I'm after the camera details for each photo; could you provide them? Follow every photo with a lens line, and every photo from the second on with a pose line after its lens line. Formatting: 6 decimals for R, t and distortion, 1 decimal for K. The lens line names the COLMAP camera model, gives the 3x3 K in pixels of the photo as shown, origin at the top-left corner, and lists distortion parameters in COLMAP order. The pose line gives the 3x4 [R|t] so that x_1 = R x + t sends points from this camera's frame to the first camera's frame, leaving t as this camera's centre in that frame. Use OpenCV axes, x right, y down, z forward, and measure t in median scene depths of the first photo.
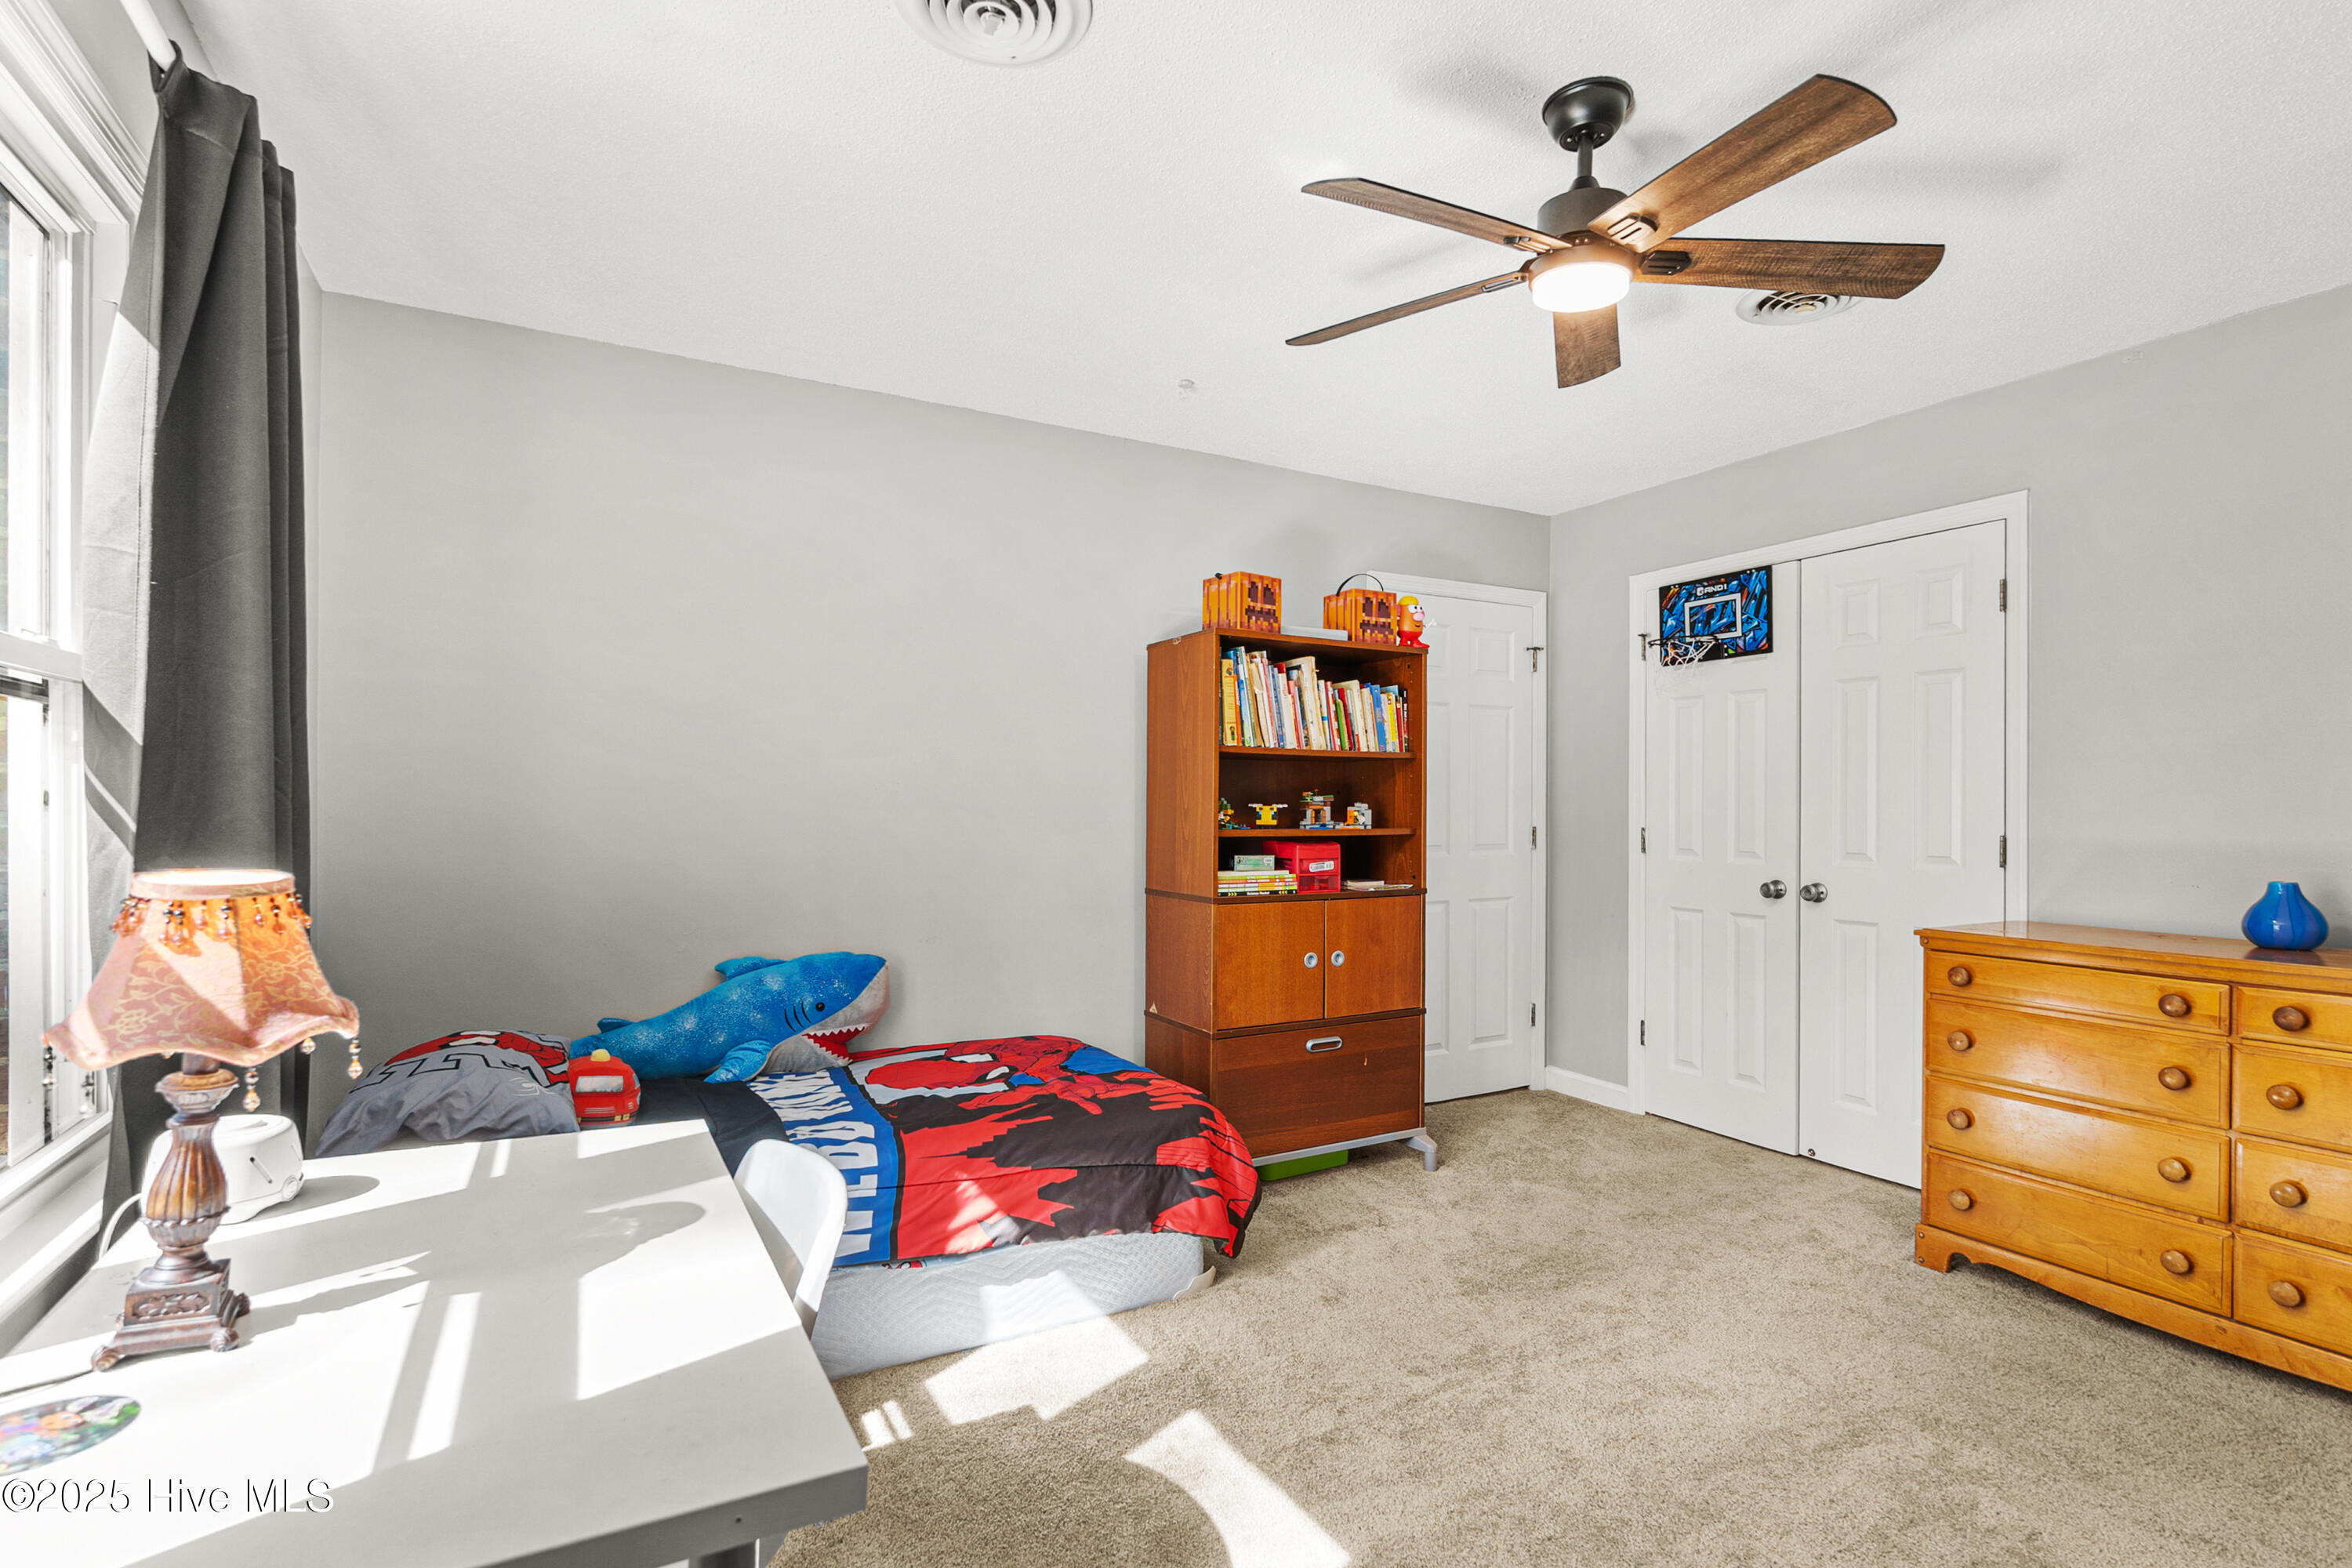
lens RADIAL K [[1086.9, 0, 1167.6], [0, 1086.9, 808.9], [0, 0, 1]] dist [0.001879, 0.000018]
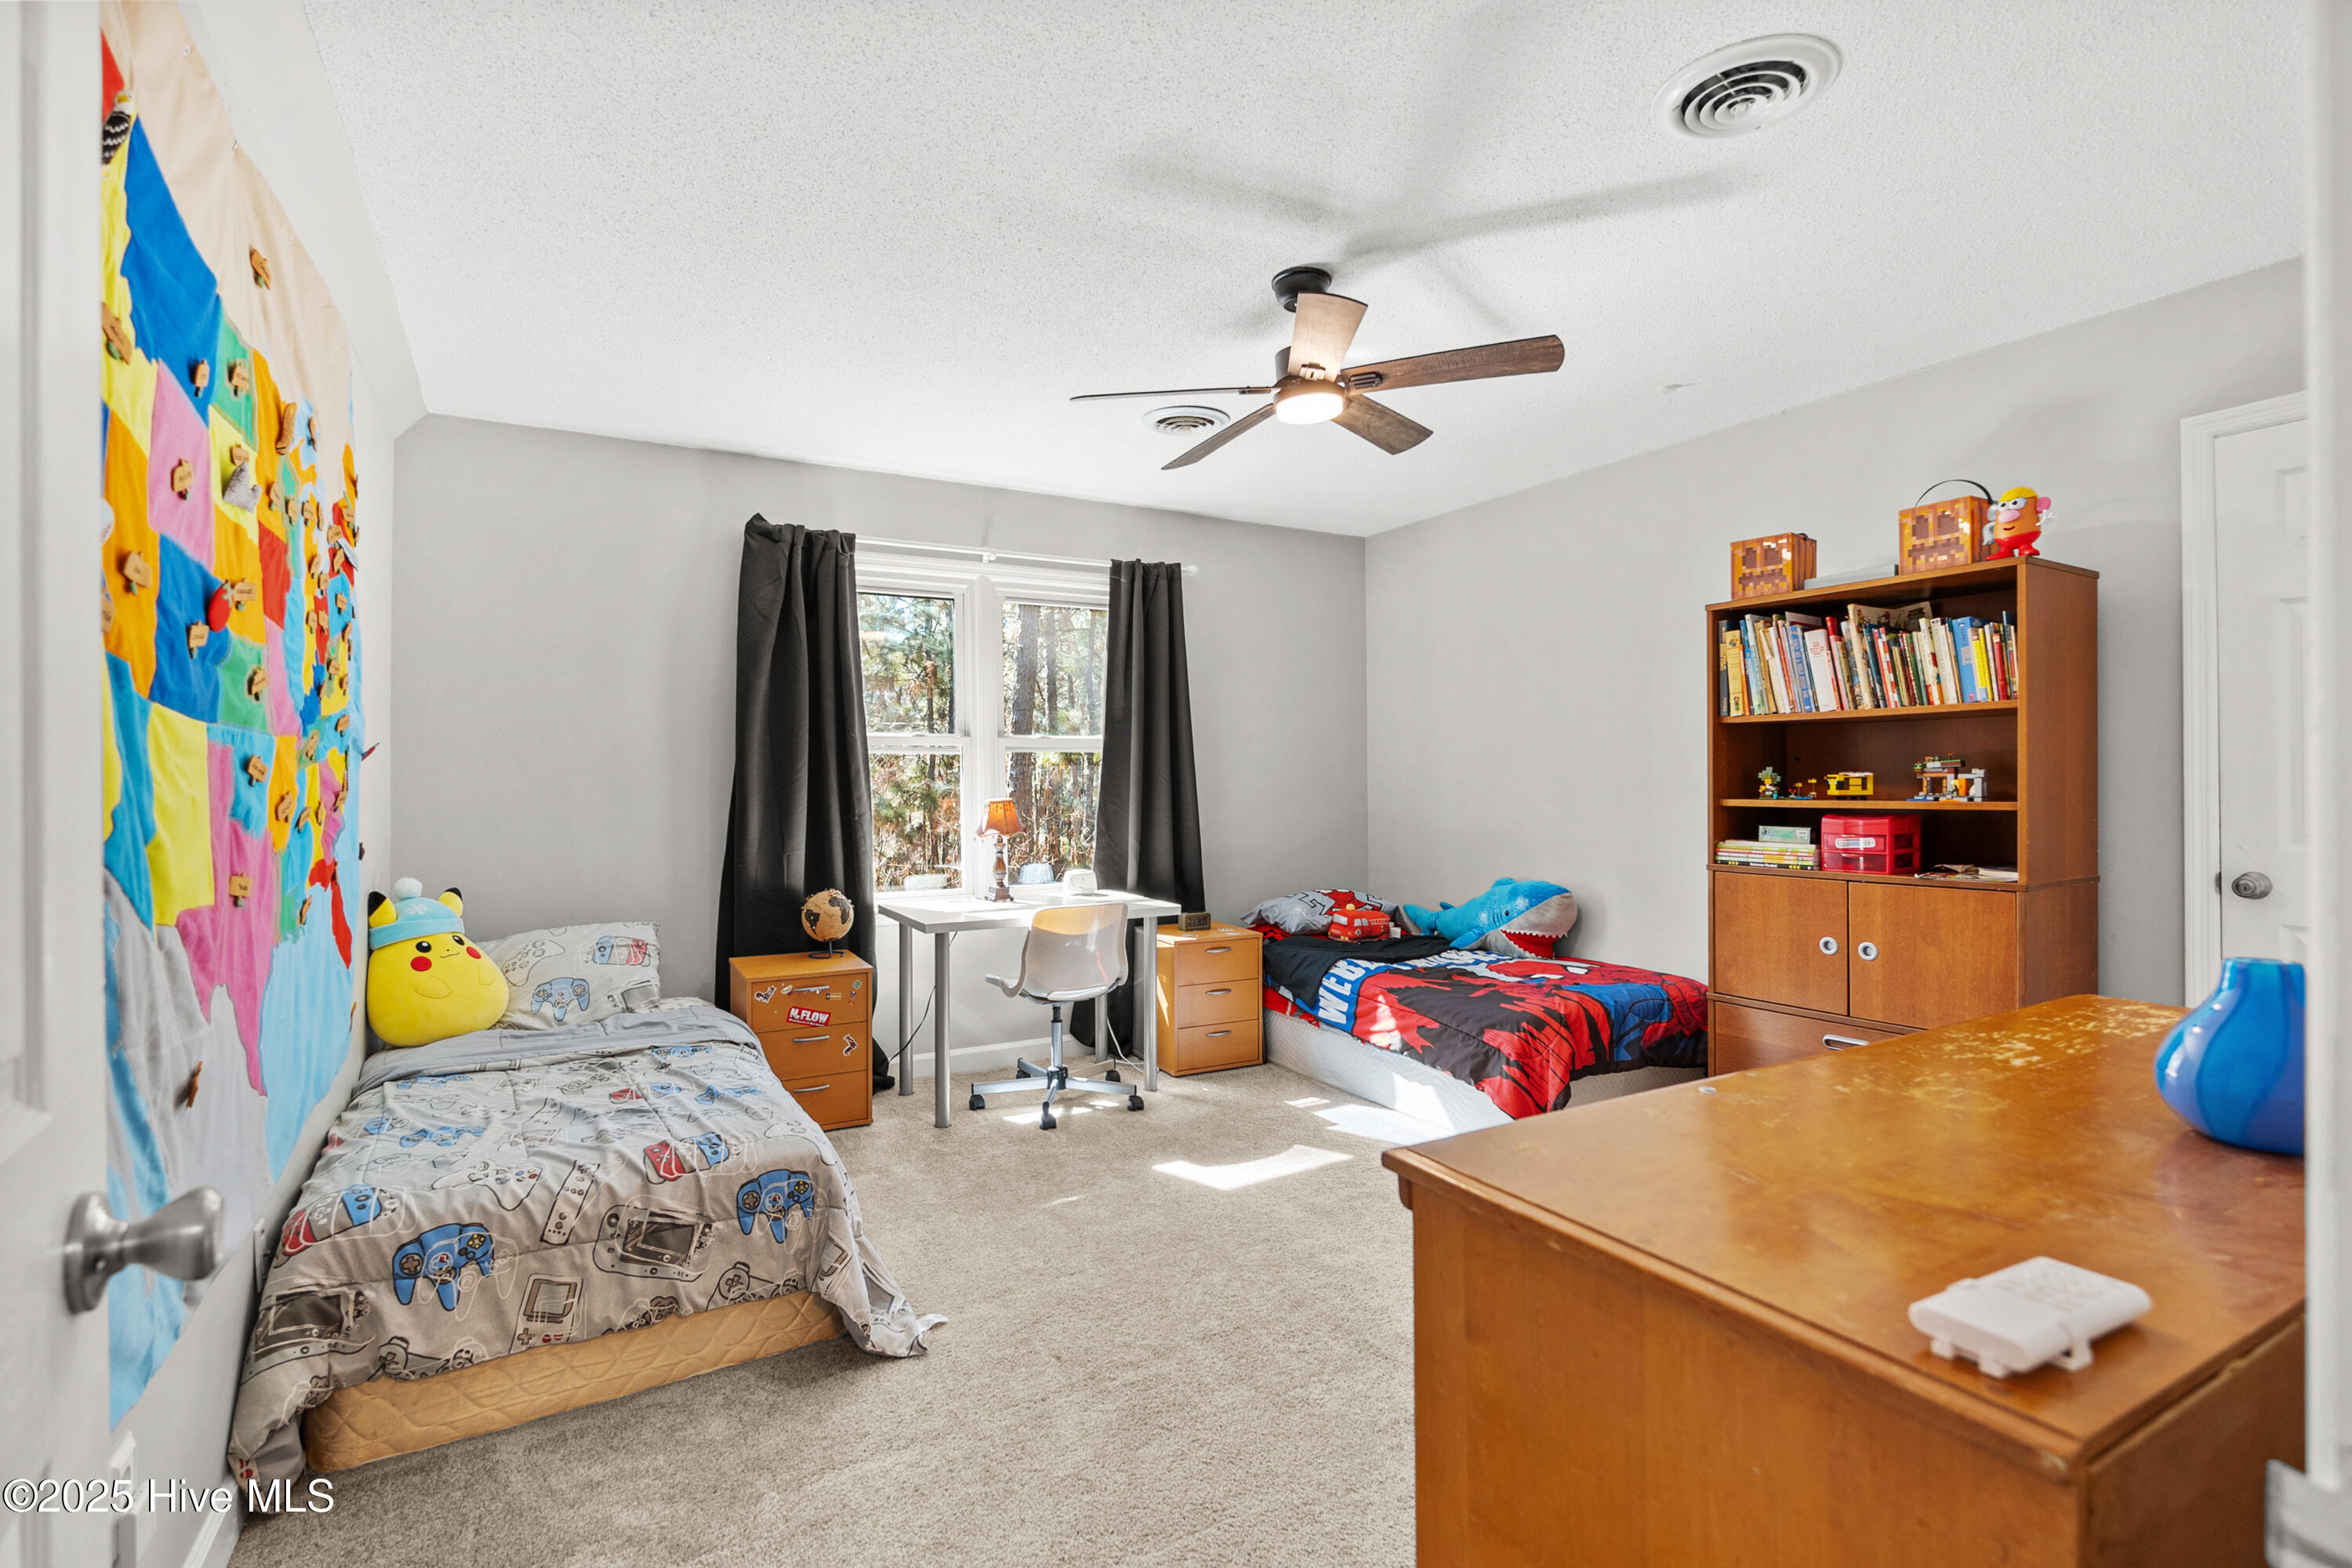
lens RADIAL K [[1086.9, 0, 1169.6], [0, 1086.9, 780.1], [0, 0, 1]] dist [0.001879, 0.000018]
pose [[0.039547, -0.006177, -0.999199, 1.041545], [0.003544, 0.999975, -0.006042, 0.005466], [0.999211, -0.003302, 0.039568, 0.432238]]
